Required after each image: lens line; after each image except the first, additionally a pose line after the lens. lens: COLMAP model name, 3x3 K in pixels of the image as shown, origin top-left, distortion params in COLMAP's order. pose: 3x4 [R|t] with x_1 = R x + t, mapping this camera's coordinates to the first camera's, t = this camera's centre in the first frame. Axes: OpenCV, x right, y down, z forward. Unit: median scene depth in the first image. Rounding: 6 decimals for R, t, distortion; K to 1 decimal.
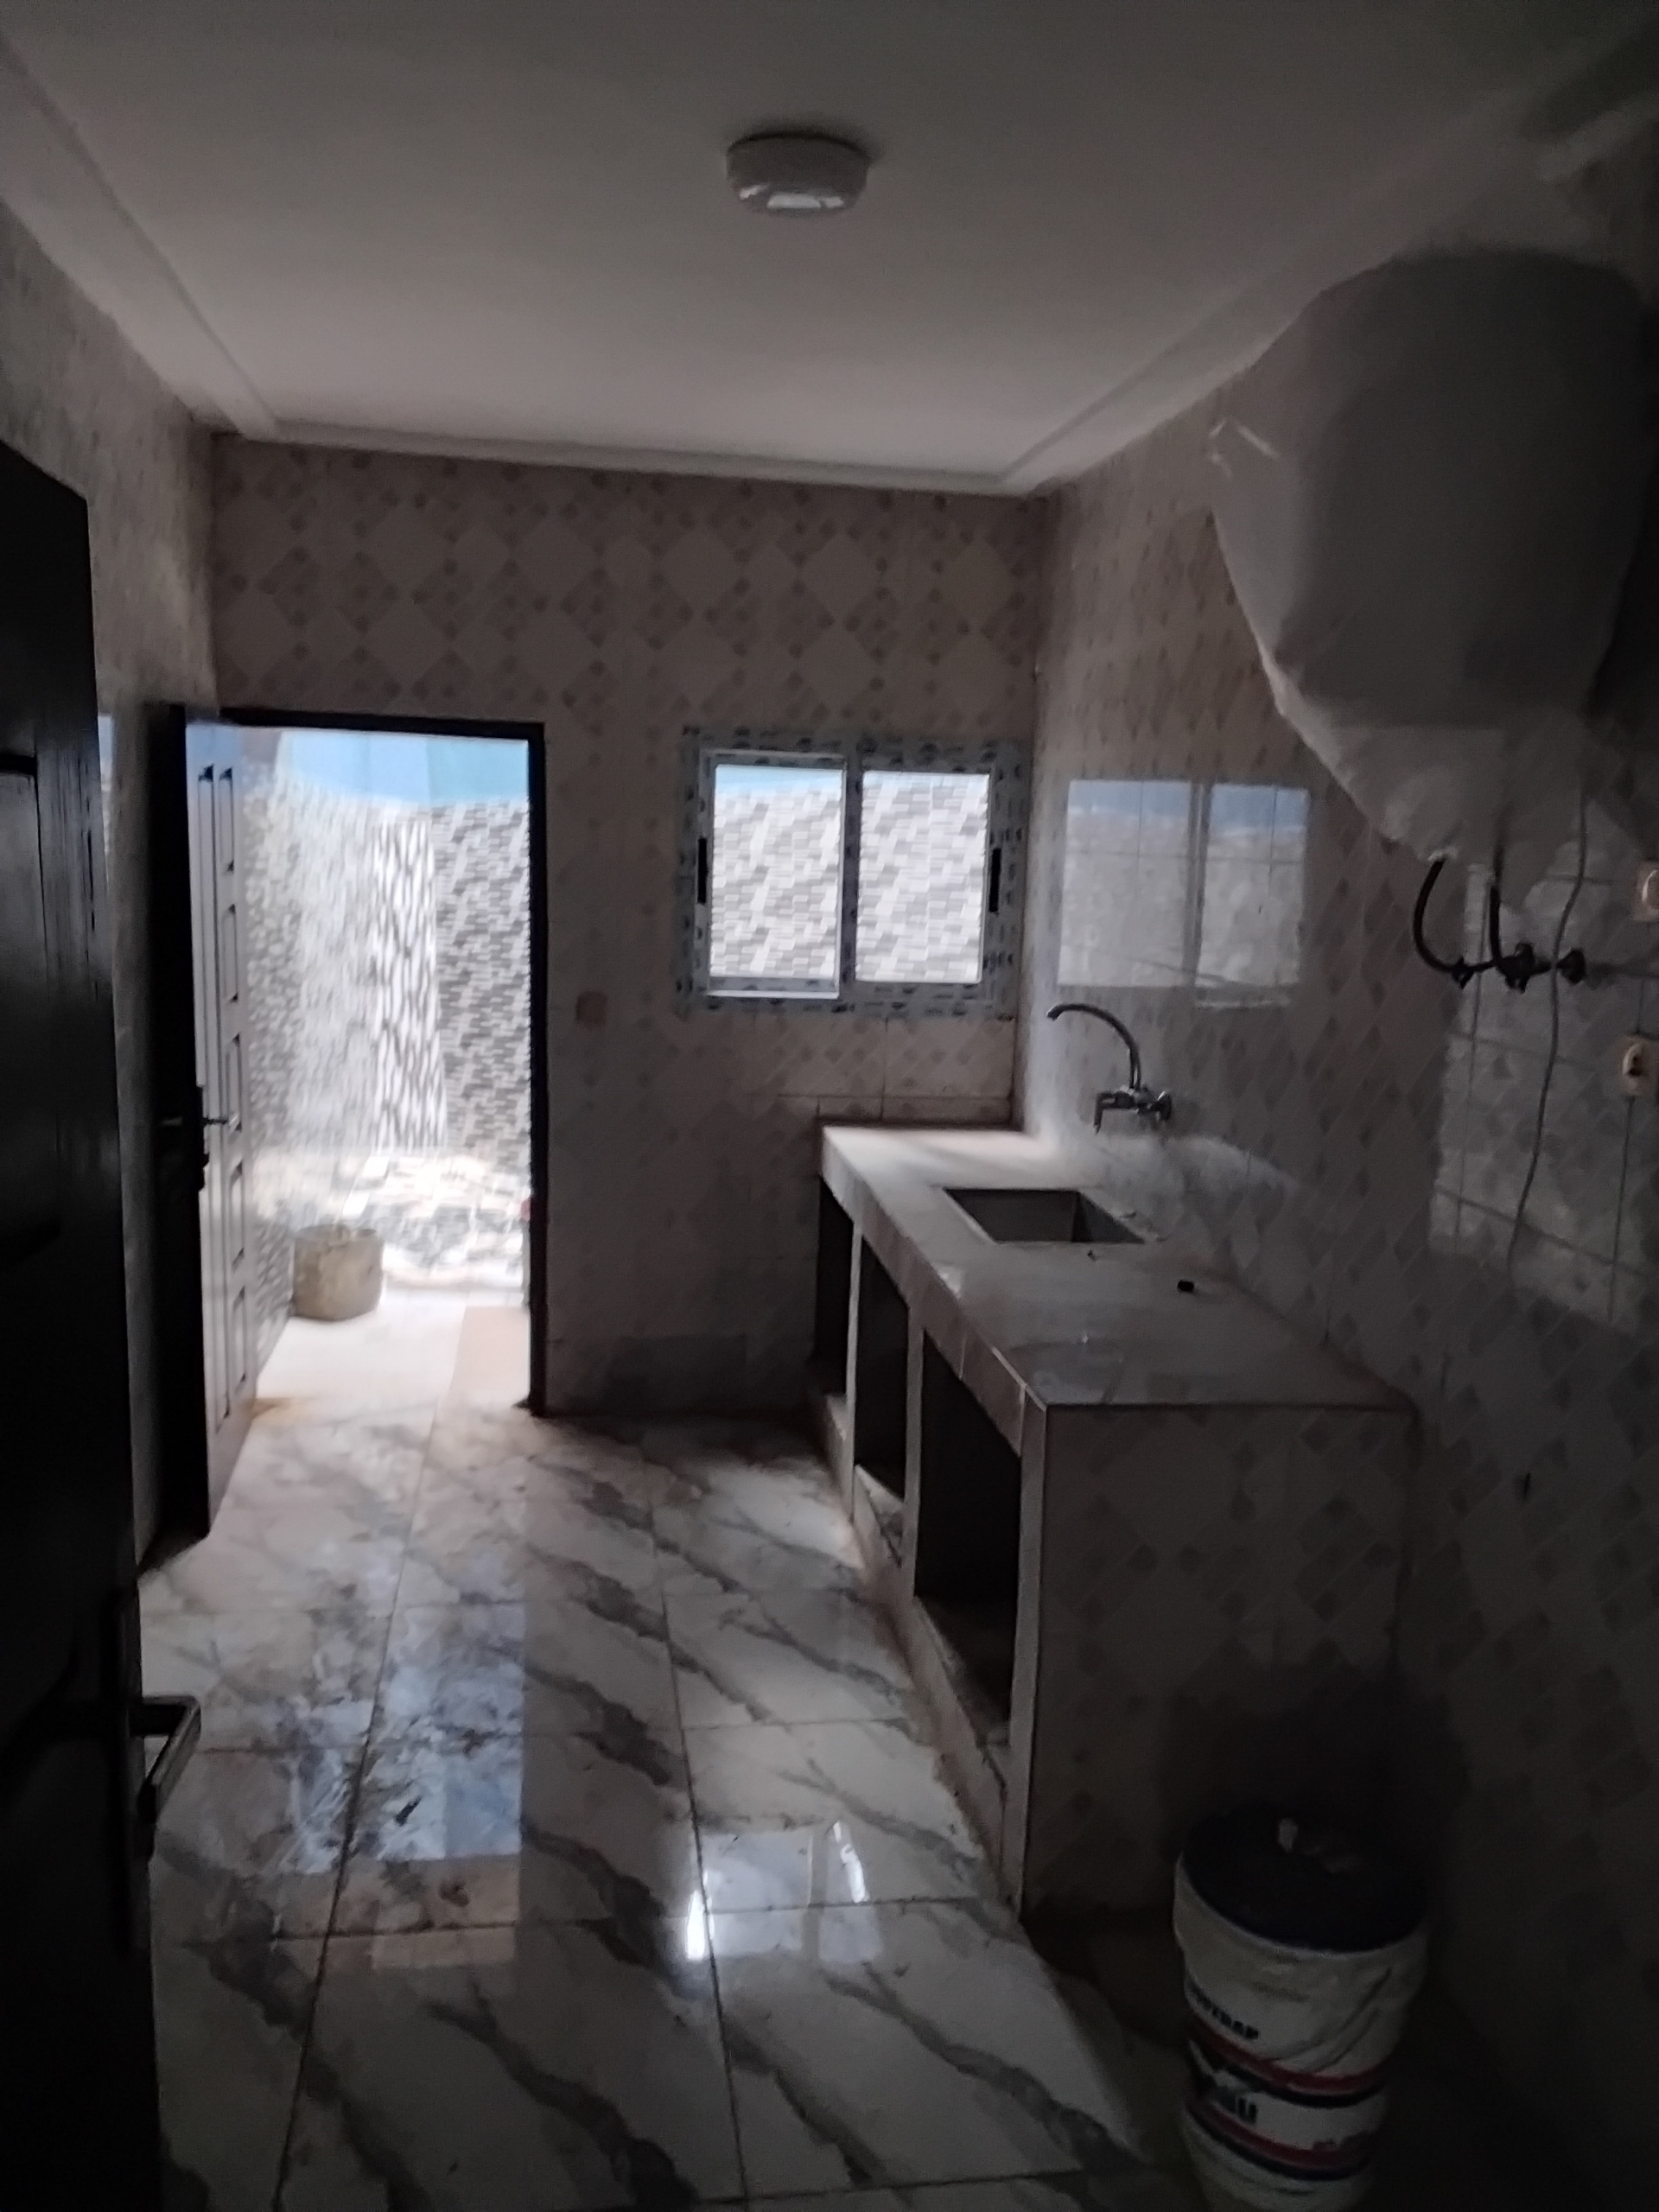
lens RADIAL K [[1784.8, 0, 832.5], [0, 1784.8, 1104.2], [0, 0, 1]] dist [0.005902, -0.002740]
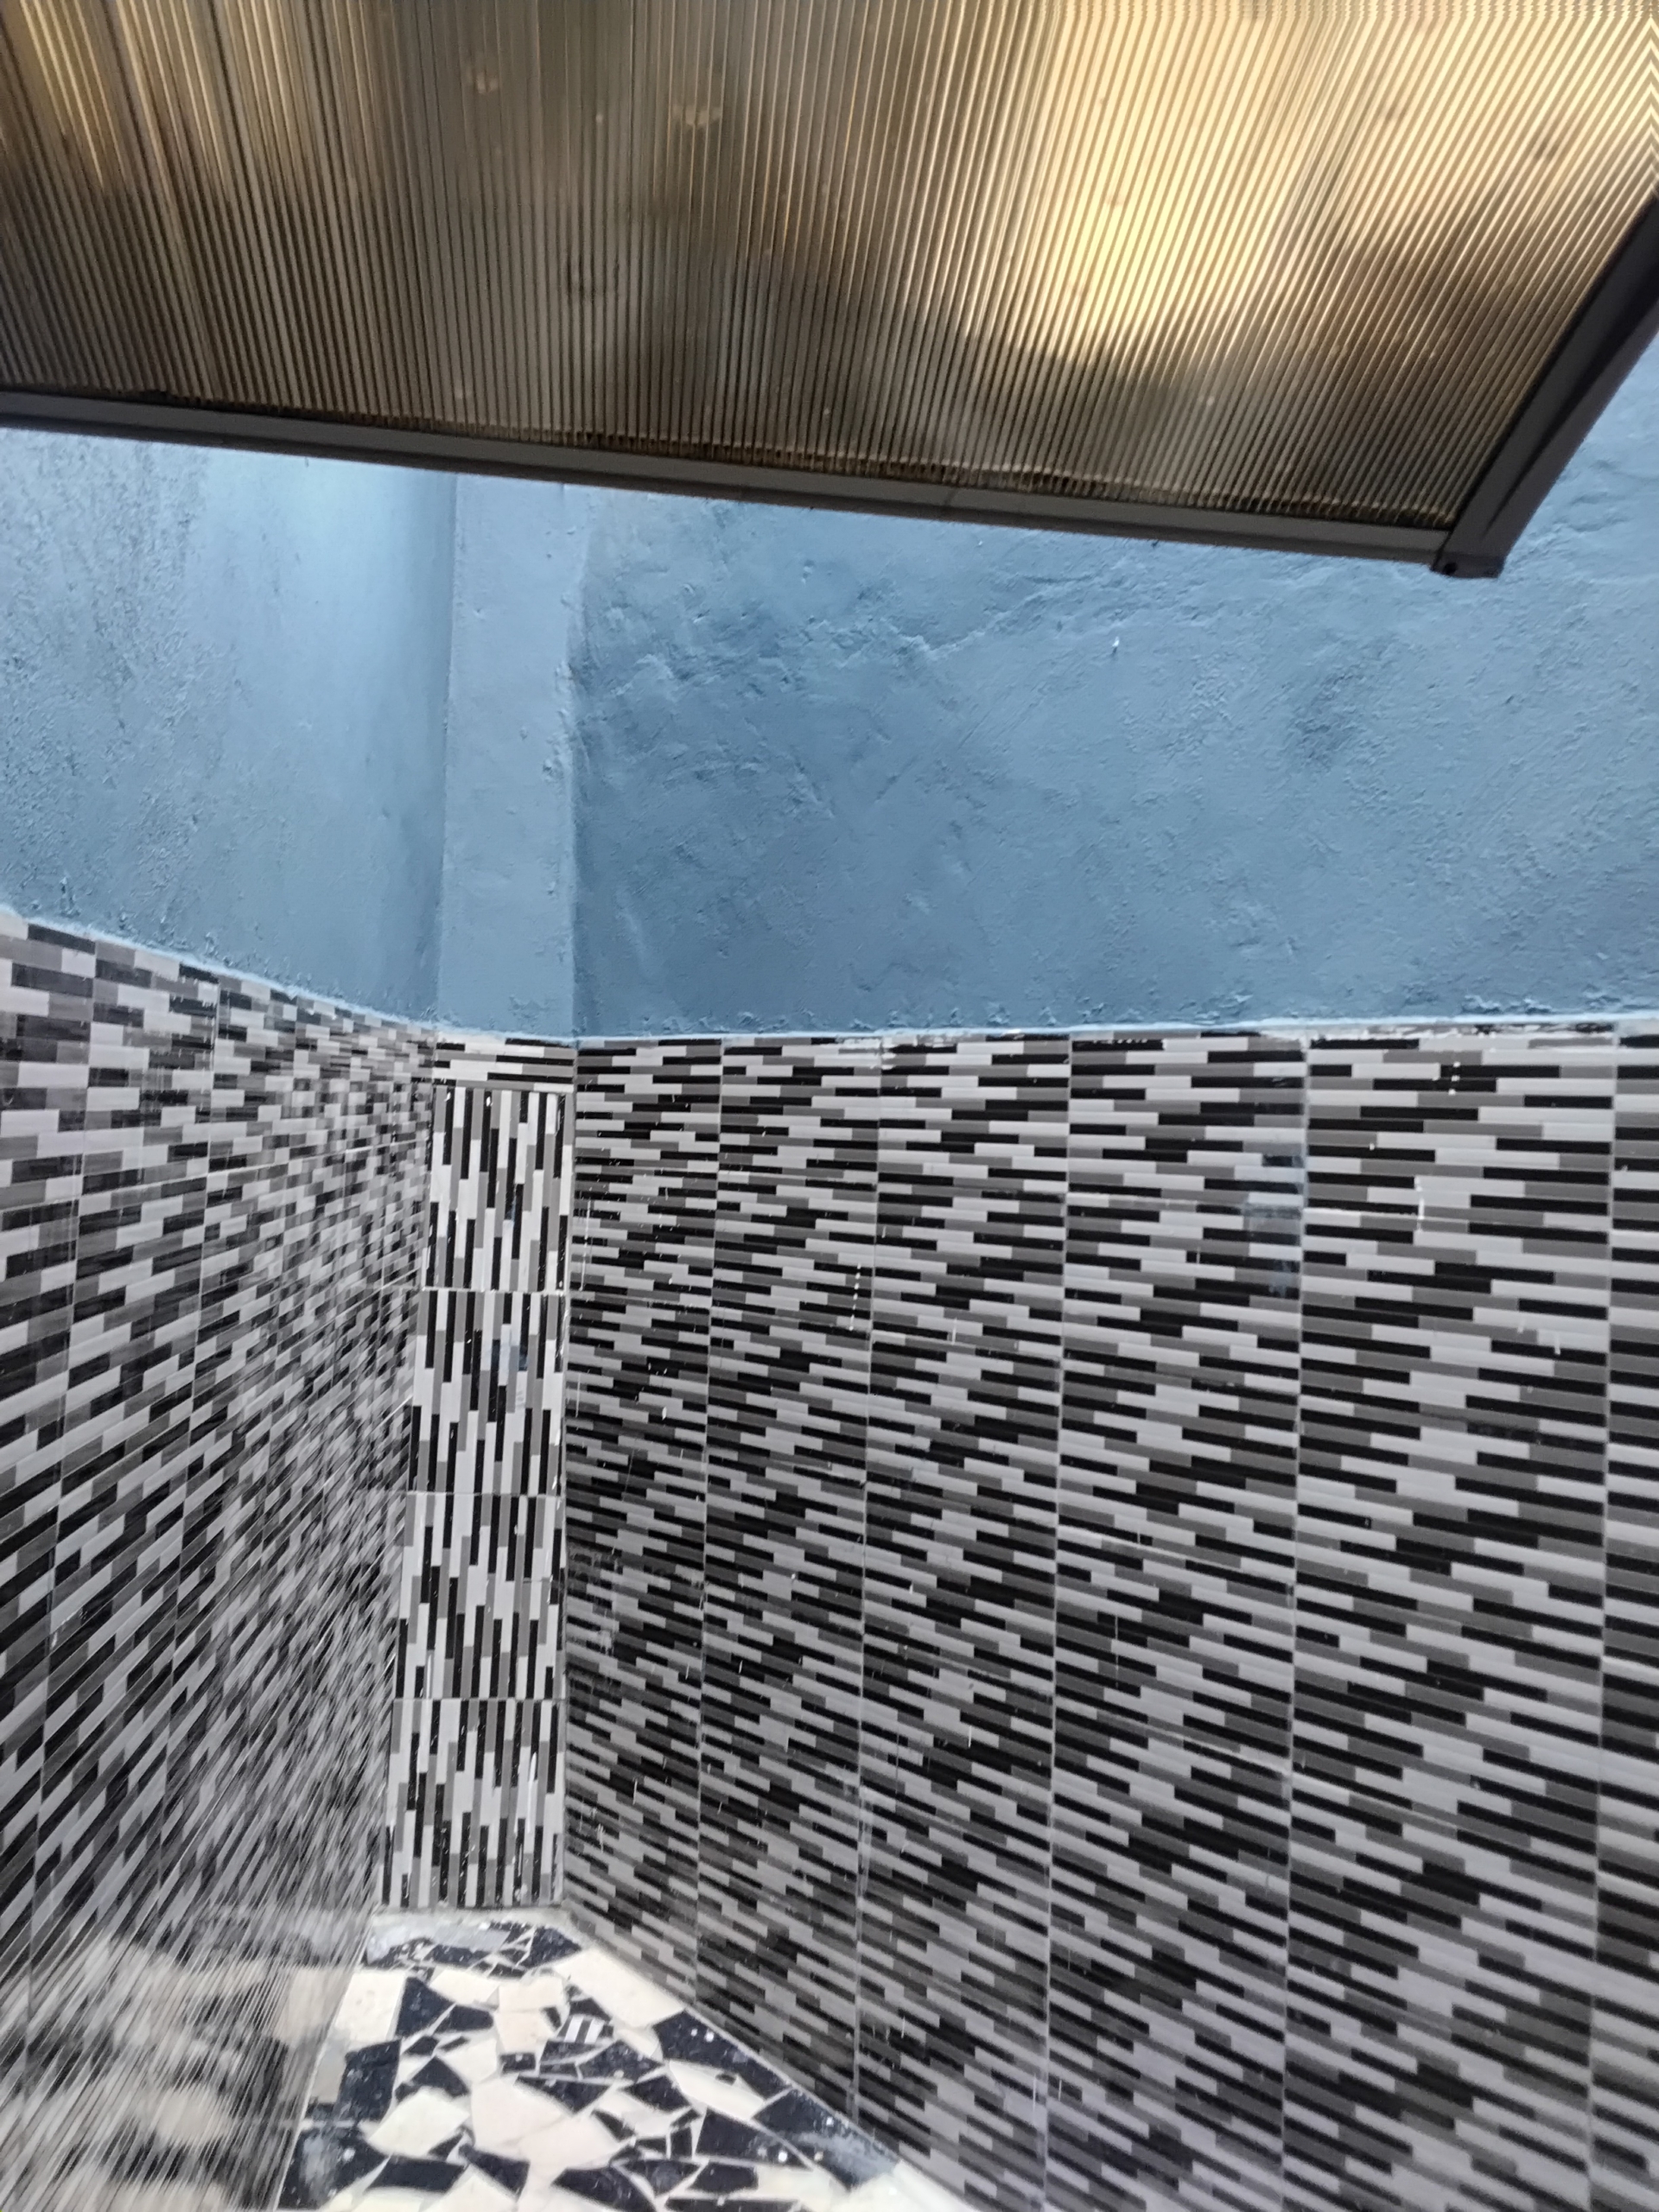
lens RADIAL K [[1784.8, 0, 826.5], [0, 1784.8, 1105.7], [0, 0, 1]] dist [0.005902, -0.002740]
pose [[0.997408, 0.029264, -0.065737, -0.138999], [-0.039897, 0.985189, -0.166763, -0.086607], [0.059884, 0.168953, 0.983803, 0.595953]]
